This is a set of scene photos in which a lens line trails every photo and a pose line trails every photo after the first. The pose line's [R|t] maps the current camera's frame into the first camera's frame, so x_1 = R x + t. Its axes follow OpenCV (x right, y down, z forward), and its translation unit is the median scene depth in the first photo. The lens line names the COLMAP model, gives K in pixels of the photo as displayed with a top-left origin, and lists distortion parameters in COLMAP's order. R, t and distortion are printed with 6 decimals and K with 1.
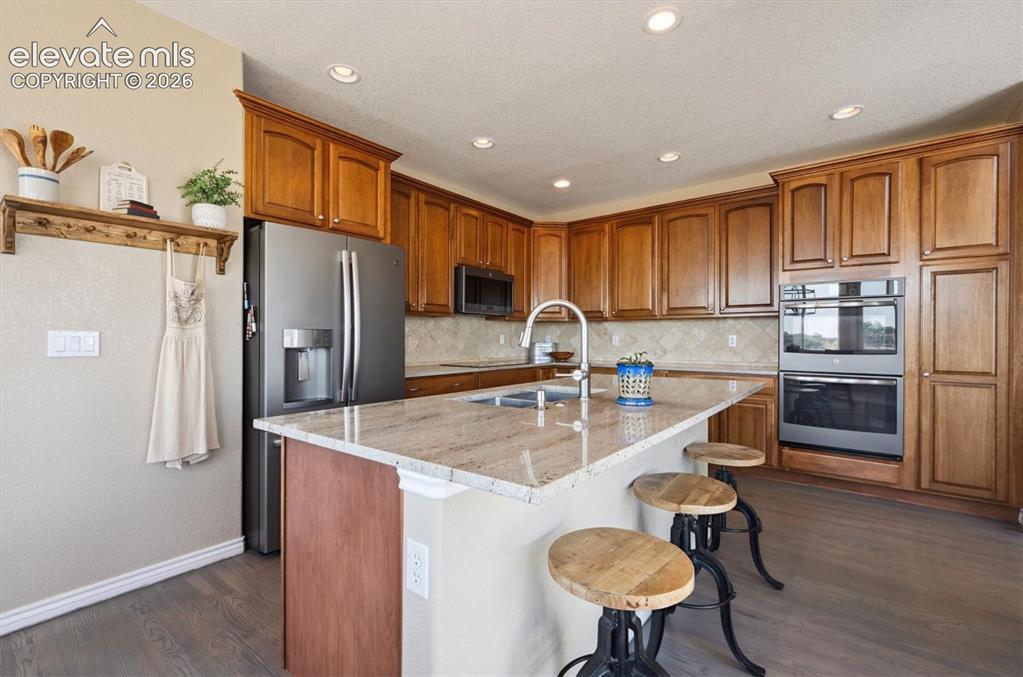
lens RADIAL K [[451.3, 0, 508.9], [0, 451.3, 332.6], [0, 0, 1]] dist [-0.023877, 0.000244]
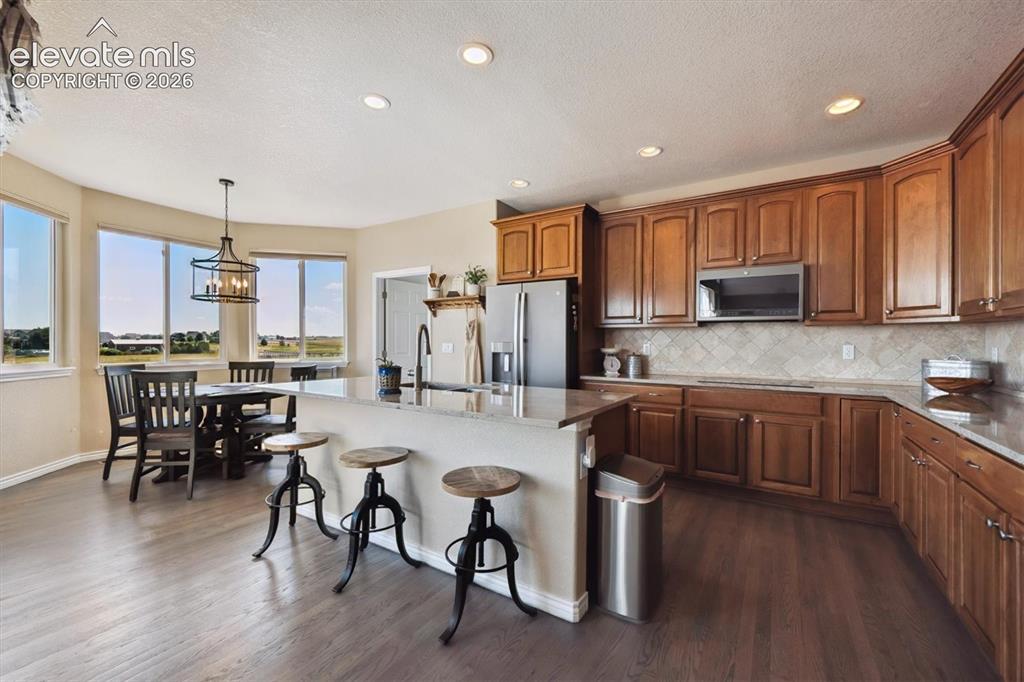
lens RADIAL K [[415.8, 0, 512.1], [0, 415.8, 342.1], [0, 0, 1]] dist [-0.001386, 0.000269]
pose [[0.084999, 0.002646, -0.996378, 1.152751], [0.006369, 0.999975, 0.003199, -0.011726], [0.996361, -0.006618, 0.084980, 0.858005]]
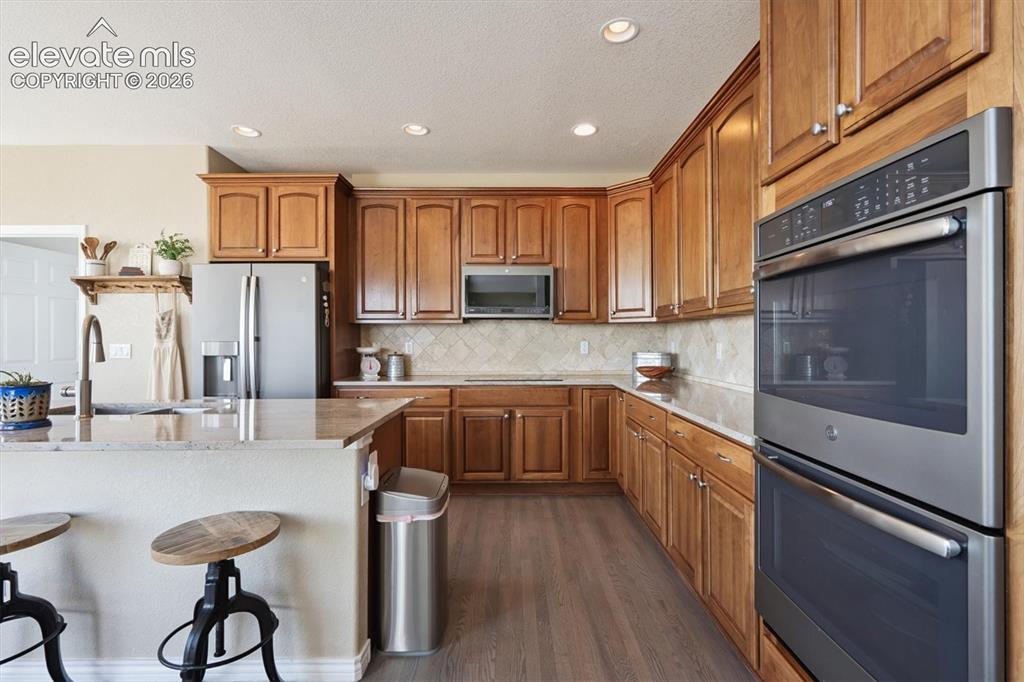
lens RADIAL K [[471.0, 0, 516.4], [0, 471.0, 338.4], [0, 0, 1]] dist [-0.002711, 0.000296]
pose [[0.612693, -0.003543, -0.790313, 1.119017], [0.011610, 0.999922, 0.004518, -0.011919], [0.790236, -0.011944, 0.612686, 0.804612]]
